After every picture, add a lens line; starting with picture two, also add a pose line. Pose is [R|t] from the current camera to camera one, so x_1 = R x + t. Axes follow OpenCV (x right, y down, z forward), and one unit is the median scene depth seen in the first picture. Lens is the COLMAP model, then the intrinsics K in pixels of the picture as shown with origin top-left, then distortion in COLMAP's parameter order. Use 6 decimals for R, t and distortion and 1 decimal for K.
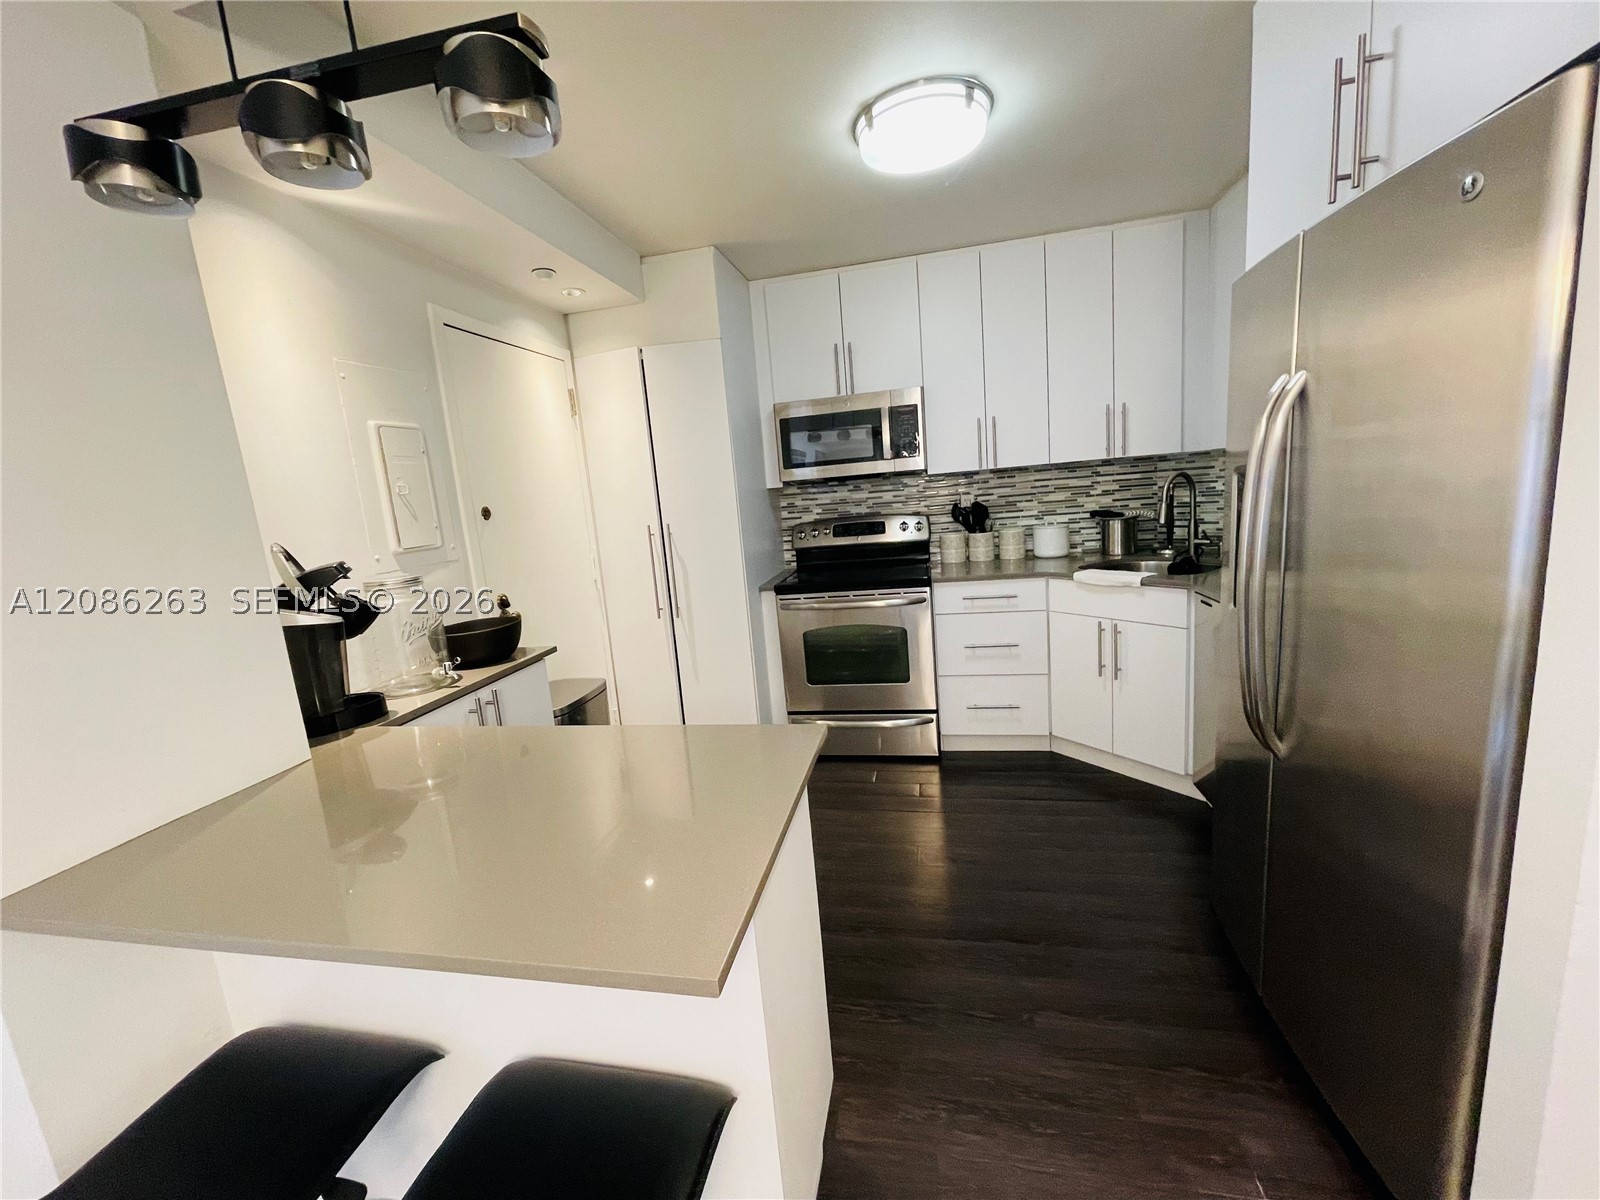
lens RADIAL K [[646.6, 0, 795.6], [0, 646.6, 595.0], [0, 0, 1]] dist [-0.001979, 0.000366]
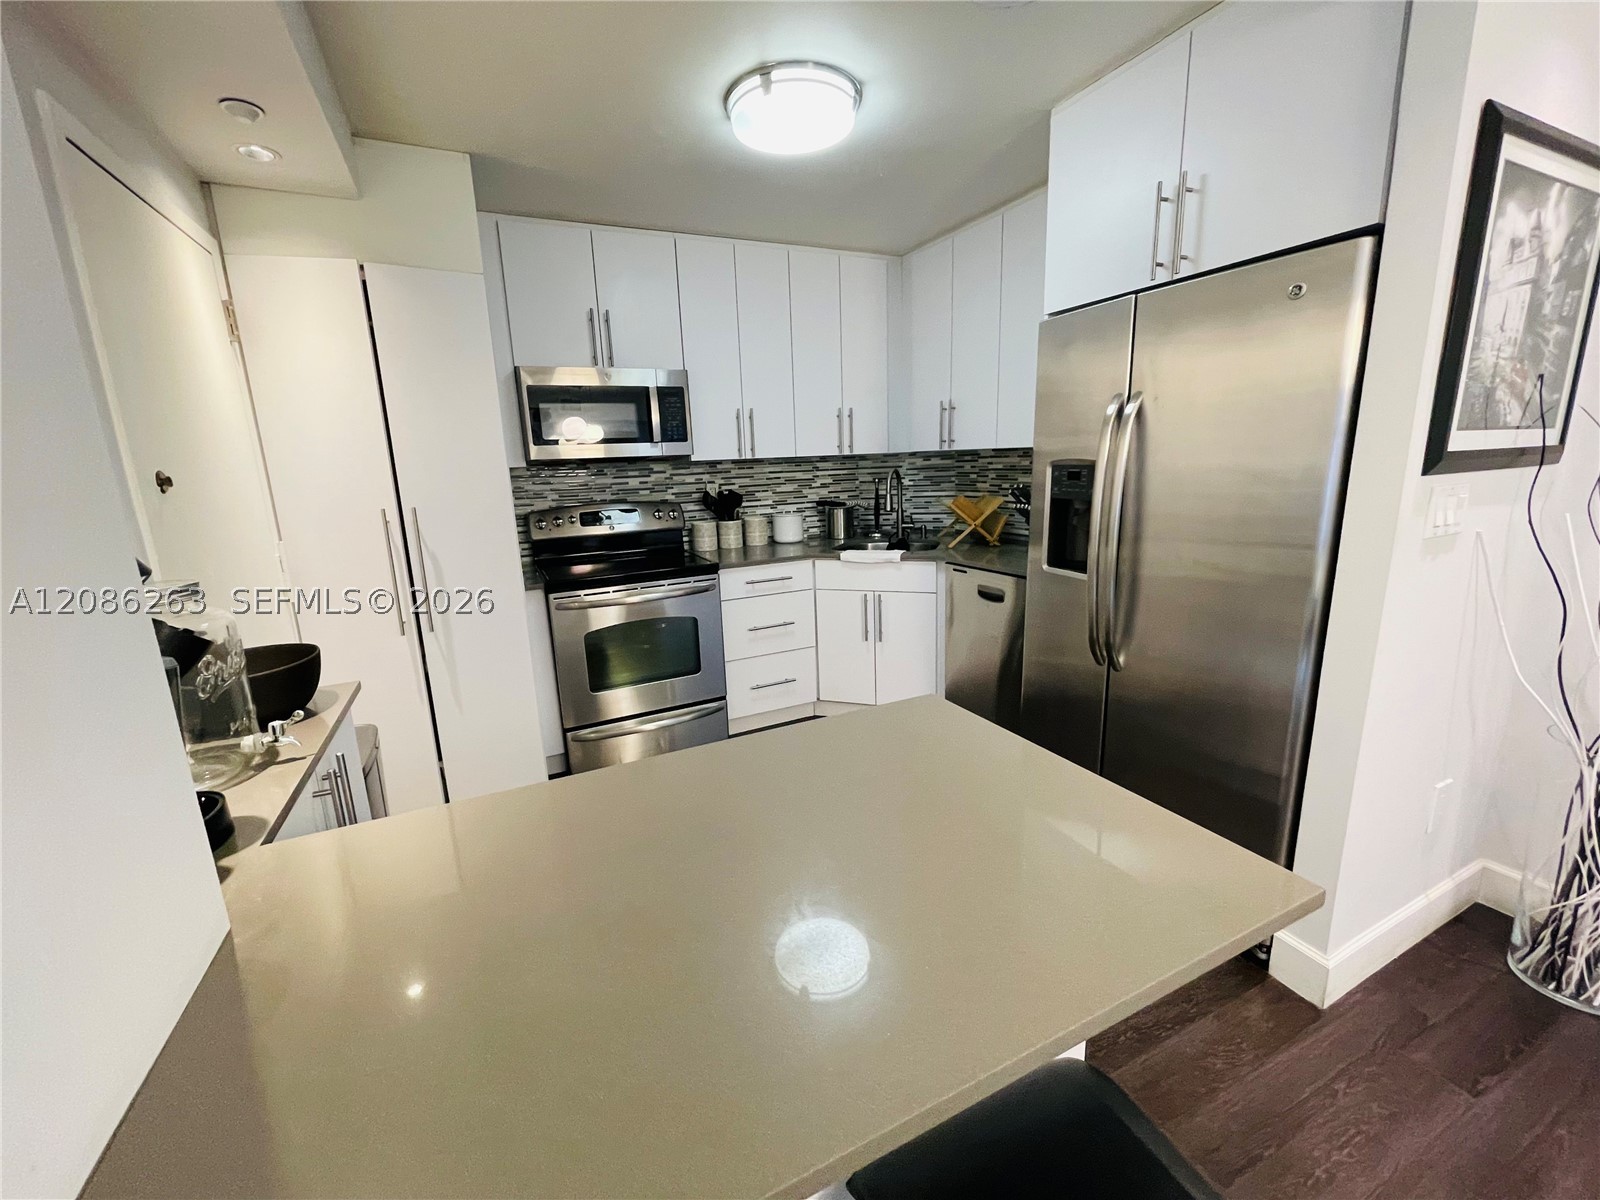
lens RADIAL K [[646.5, 0, 794.3], [0, 646.5, 595.4], [0, 0, 1]] dist [-0.001006, 0.000118]
pose [[0.797487, -0.071028, 0.599141, -0.278571], [0.069360, 0.997255, 0.025903, 0.002973], [-0.599336, 0.020899, 0.800225, 0.126220]]
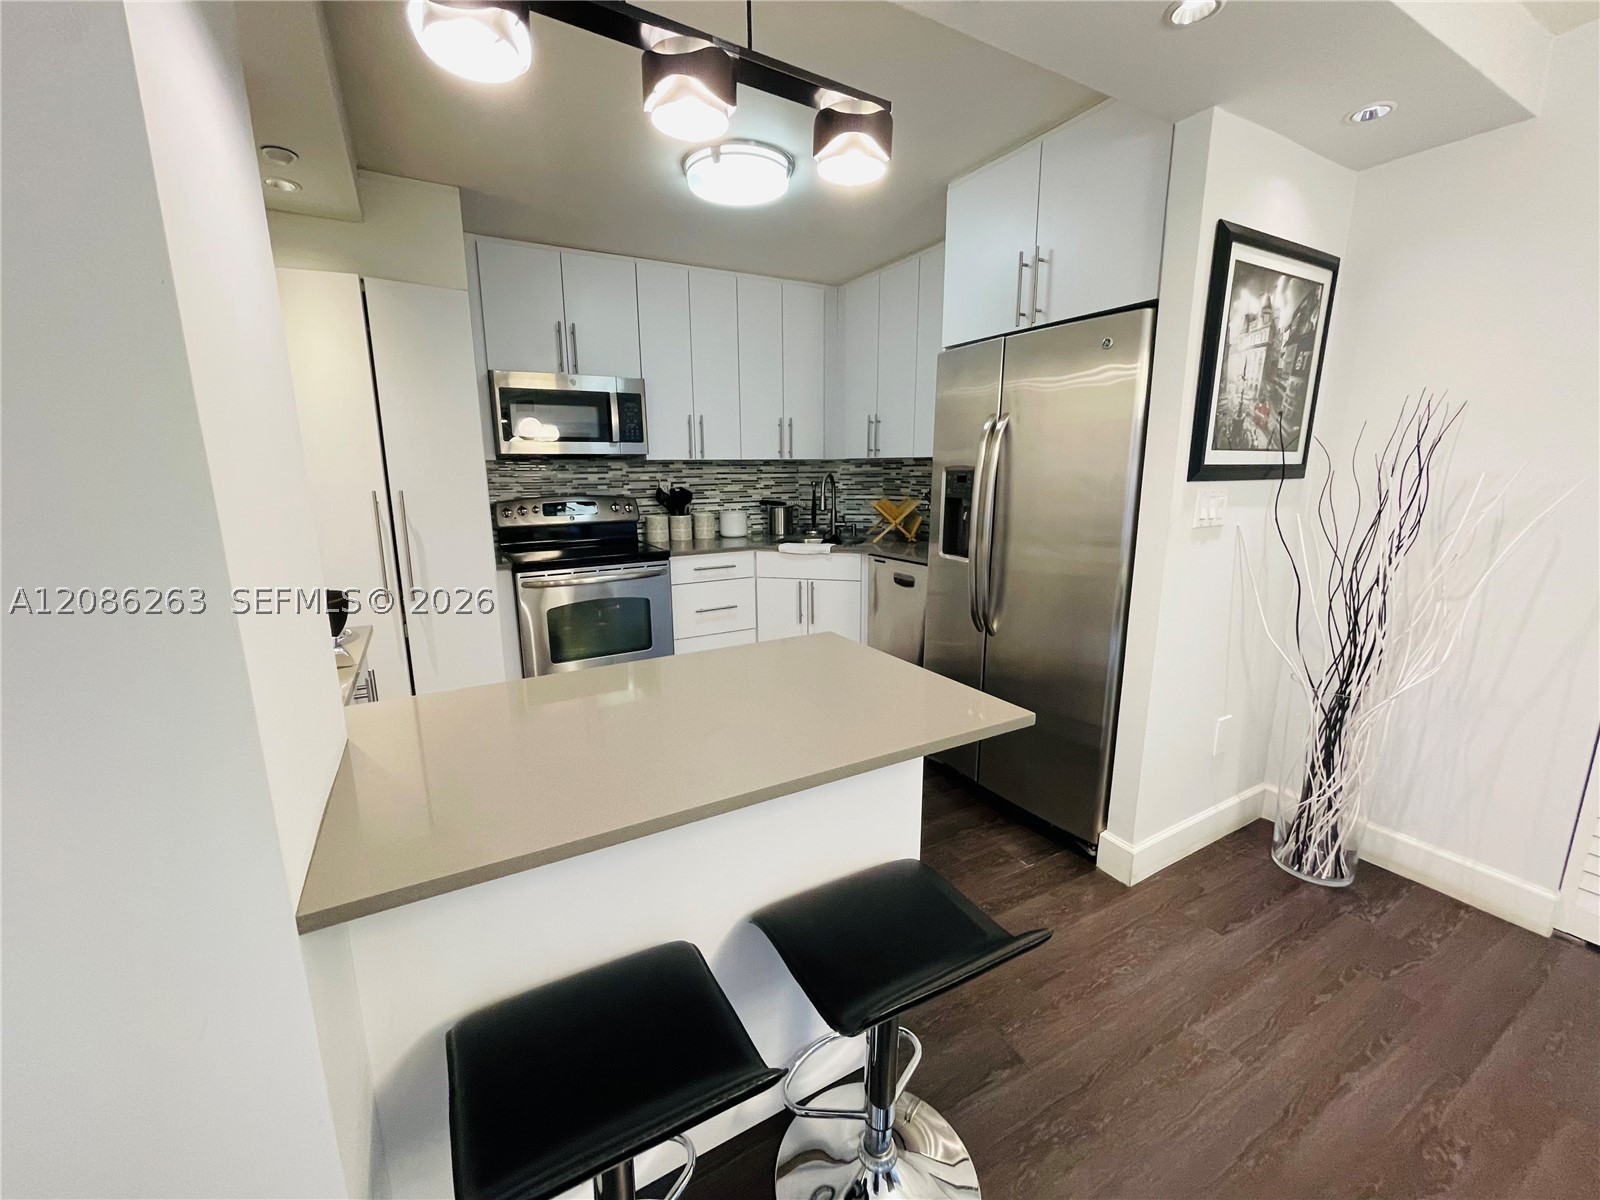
lens RADIAL K [[646.5, 0, 794.3], [0, 646.5, 595.4], [0, 0, 1]] dist [-0.001006, 0.000118]
pose [[0.750299, -0.050396, 0.659175, -0.348028], [0.052148, 0.998495, 0.016981, 0.038292], [-0.659038, 0.021634, 0.751798, 0.014771]]
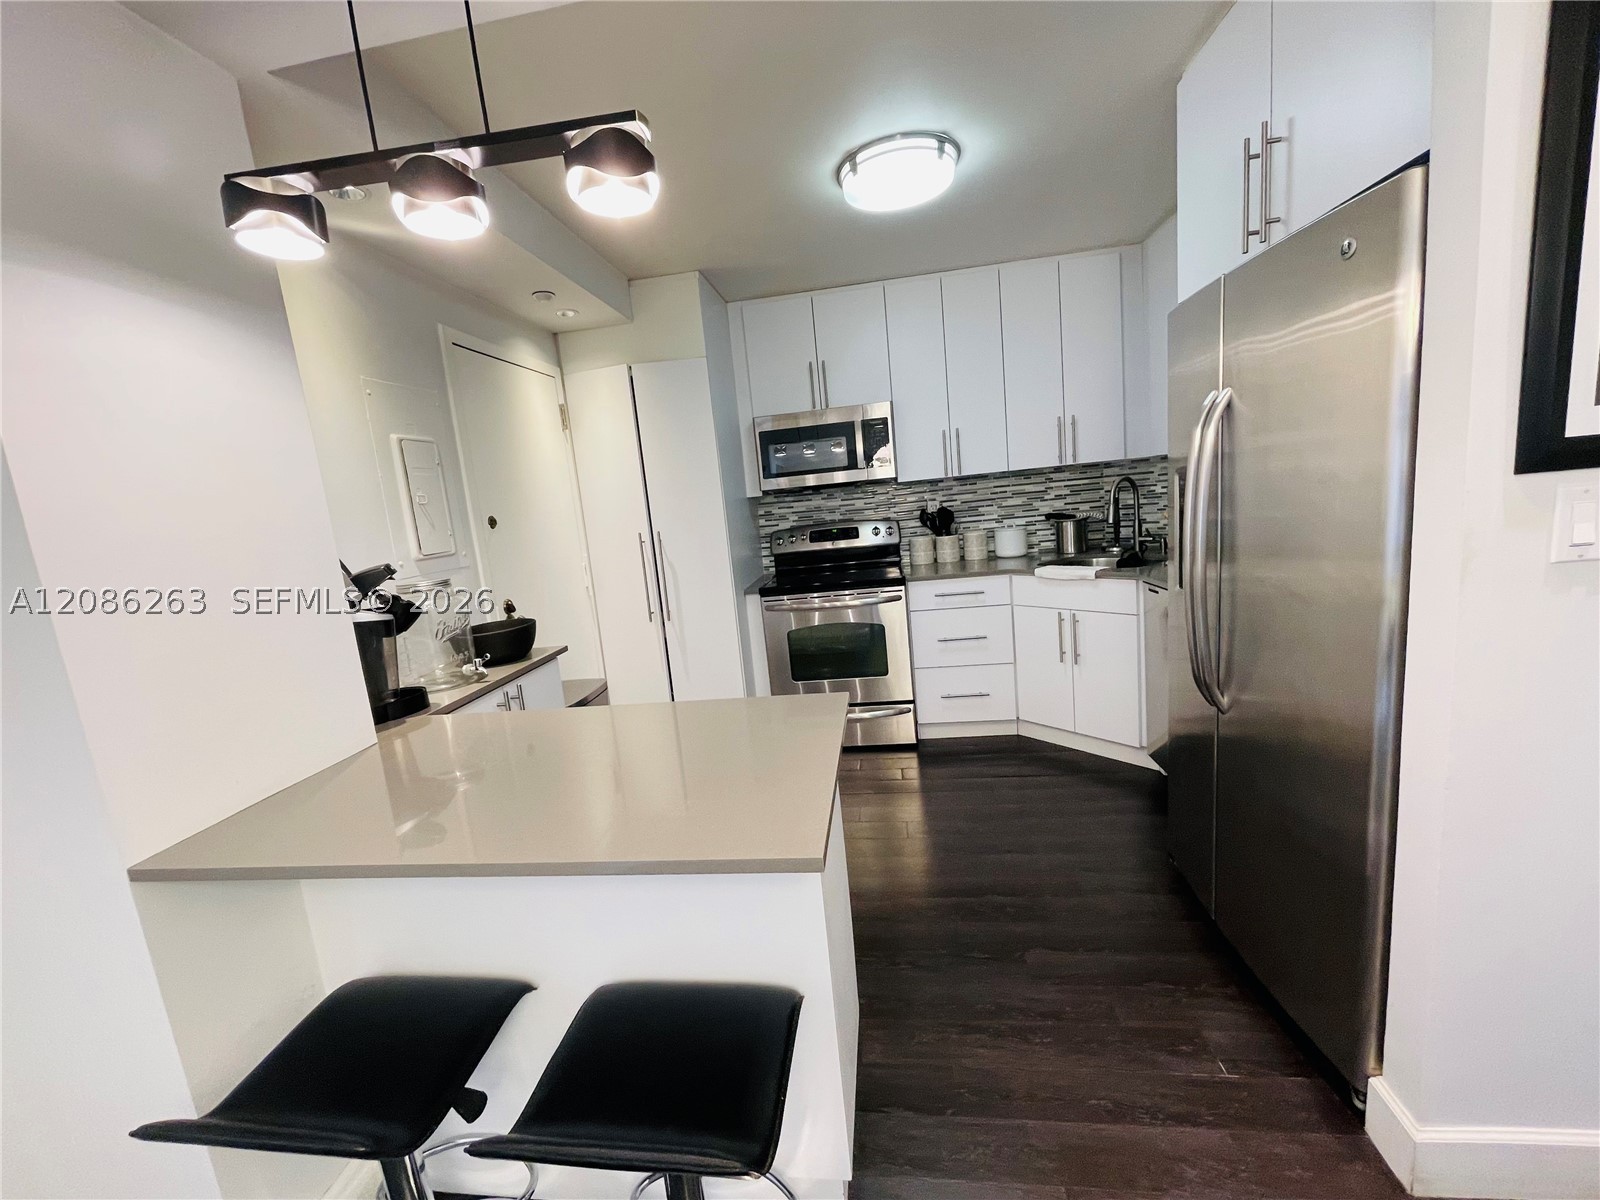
lens RADIAL K [[646.5, 0, 794.3], [0, 646.5, 595.4], [0, 0, 1]] dist [-0.001006, 0.000118]
pose [[0.997166, -0.024069, 0.071278, -0.050096], [0.025485, 0.999494, -0.019029, 0.018176], [-0.070784, 0.020792, 0.997275, -0.058382]]
